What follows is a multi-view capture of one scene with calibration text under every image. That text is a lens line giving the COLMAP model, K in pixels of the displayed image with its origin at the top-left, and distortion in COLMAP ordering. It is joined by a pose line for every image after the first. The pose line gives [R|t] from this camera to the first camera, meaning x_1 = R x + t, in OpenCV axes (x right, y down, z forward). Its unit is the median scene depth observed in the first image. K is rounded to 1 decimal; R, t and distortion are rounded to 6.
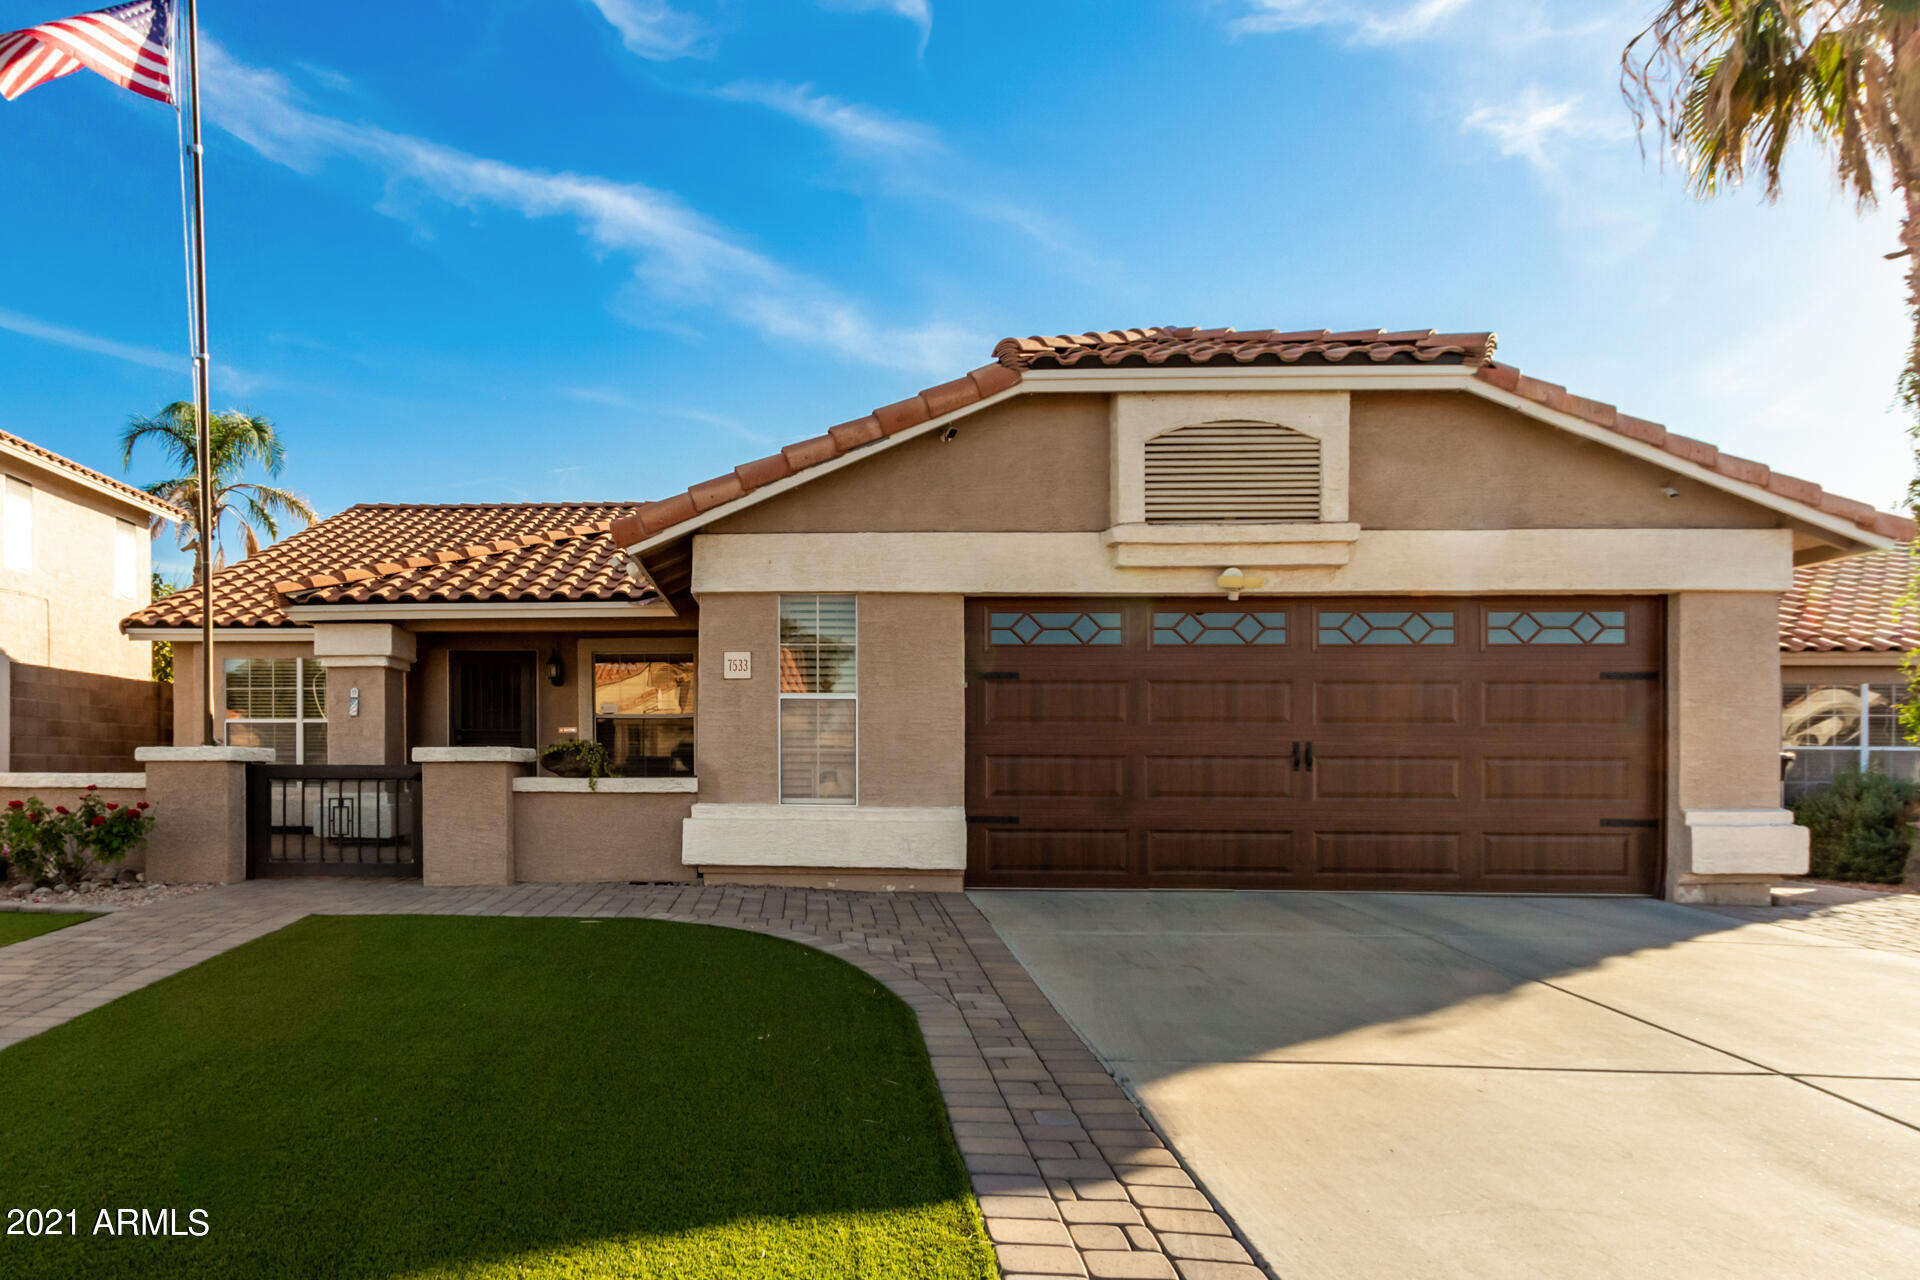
lens RADIAL K [[925.5, 0, 959.9], [0, 925.5, 593.3], [0, 0, 1]] dist [0.004984, 0.000393]
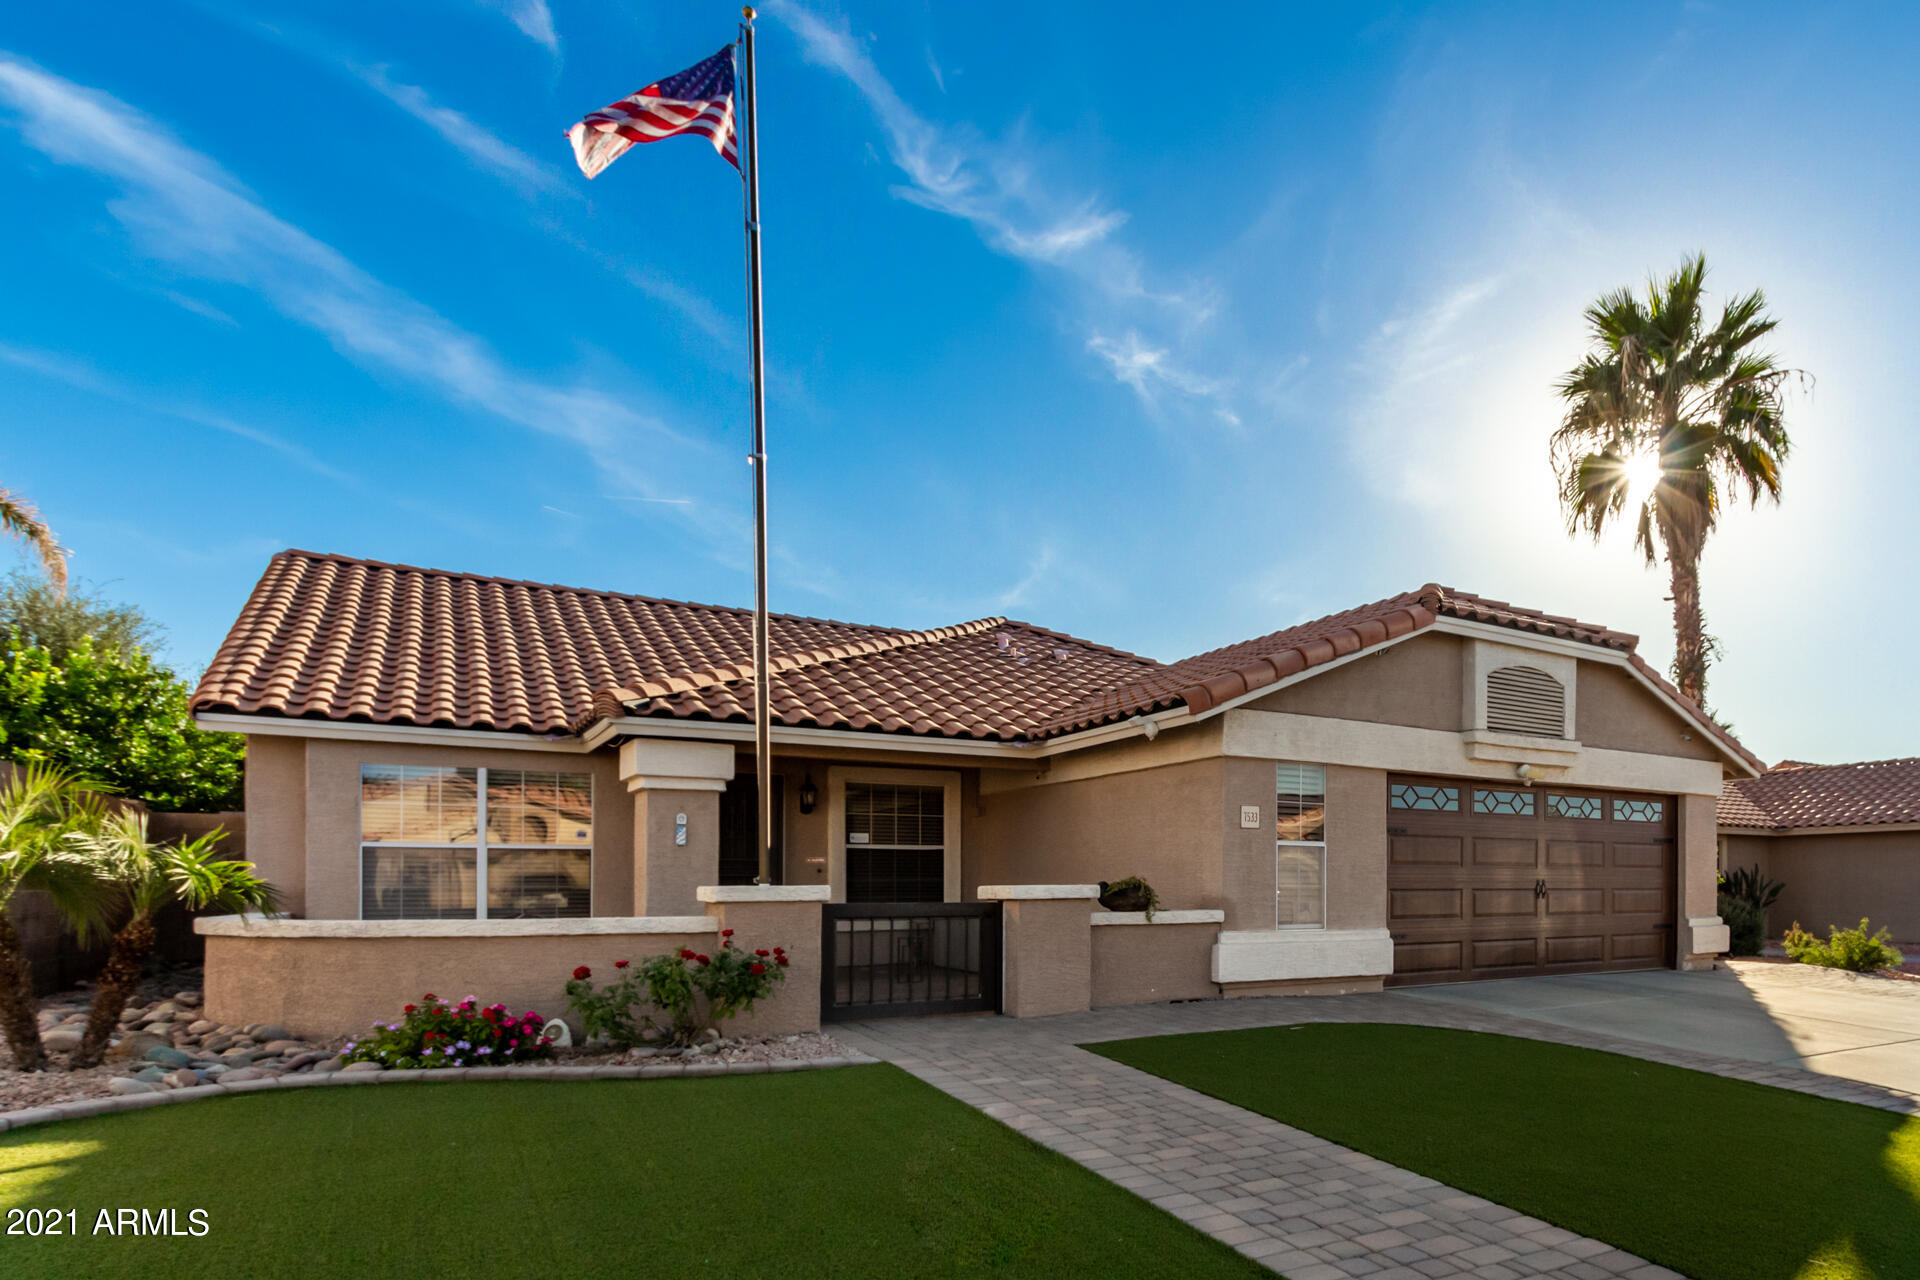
lens RADIAL K [[900.8, 0, 986.7], [0, 900.8, 675.7], [0, 0, 1]] dist [0.001975, 0.001033]
pose [[0.871856, 0.103455, 0.478710, -1.149609], [-0.093496, 0.994617, -0.044669, -0.022604], [-0.480755, -0.005812, 0.876836, 0.122386]]
